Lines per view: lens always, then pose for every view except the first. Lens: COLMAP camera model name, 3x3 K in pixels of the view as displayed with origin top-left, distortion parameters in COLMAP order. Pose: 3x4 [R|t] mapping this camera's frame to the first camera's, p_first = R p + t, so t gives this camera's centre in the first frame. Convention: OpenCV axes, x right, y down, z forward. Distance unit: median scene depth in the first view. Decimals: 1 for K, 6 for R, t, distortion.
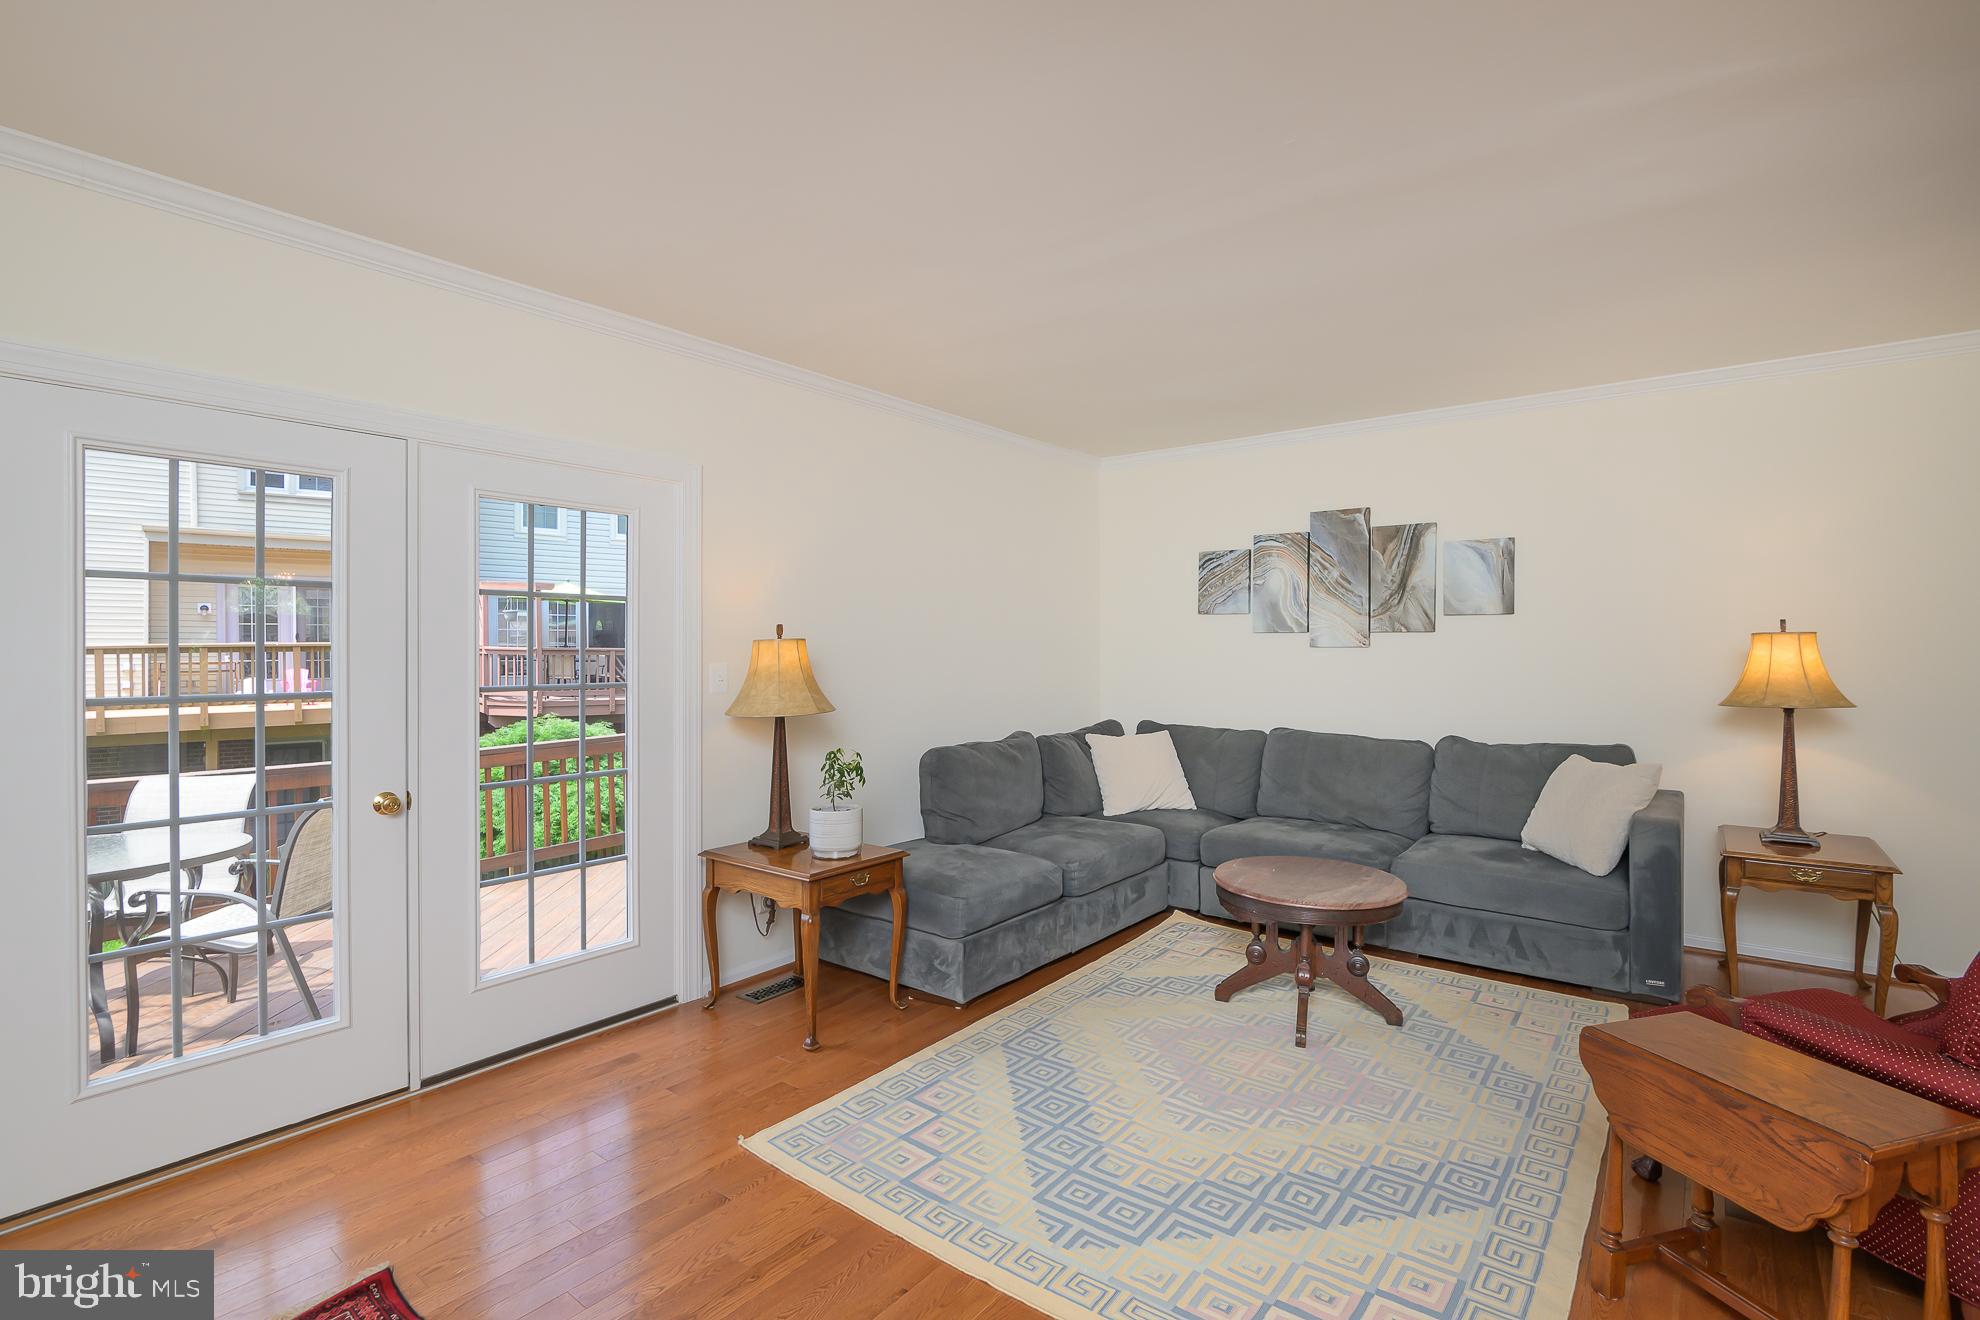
lens RADIAL K [[911.6, 0, 987.2], [0, 911.6, 654.3], [0, 0, 1]] dist [0.004010, -0.003476]
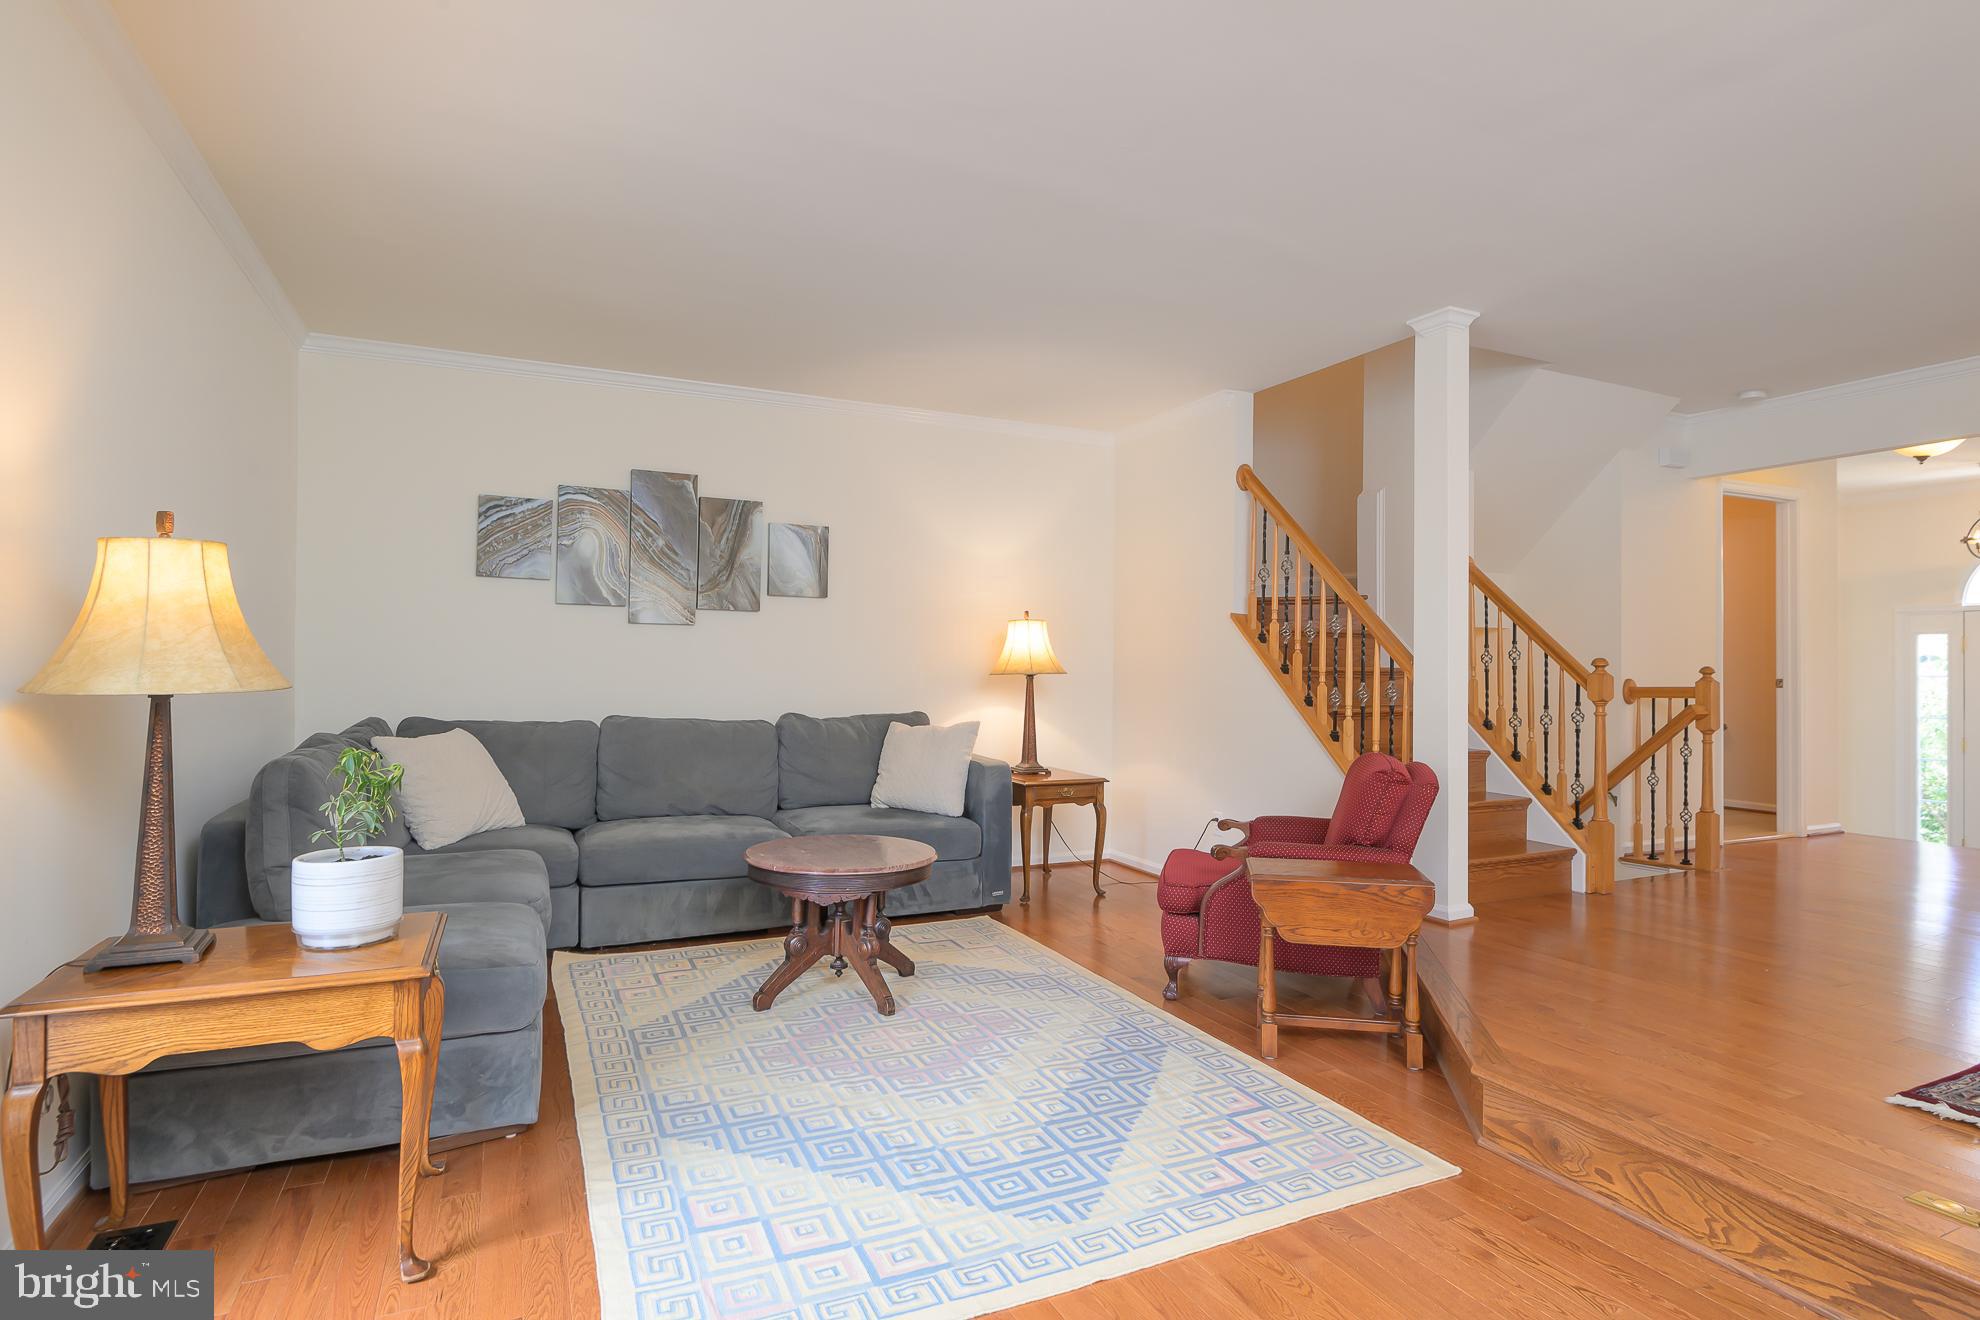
lens RADIAL K [[1027.9, 0, 985.8], [0, 1027.9, 658.6], [0, 0, 1]] dist [0.000792, -0.001485]
pose [[0.460001, 0.011539, 0.887843, -0.392082], [-0.003962, 0.999932, -0.010943, 0.038446], [-0.887909, 0.001516, 0.460016, 0.263099]]
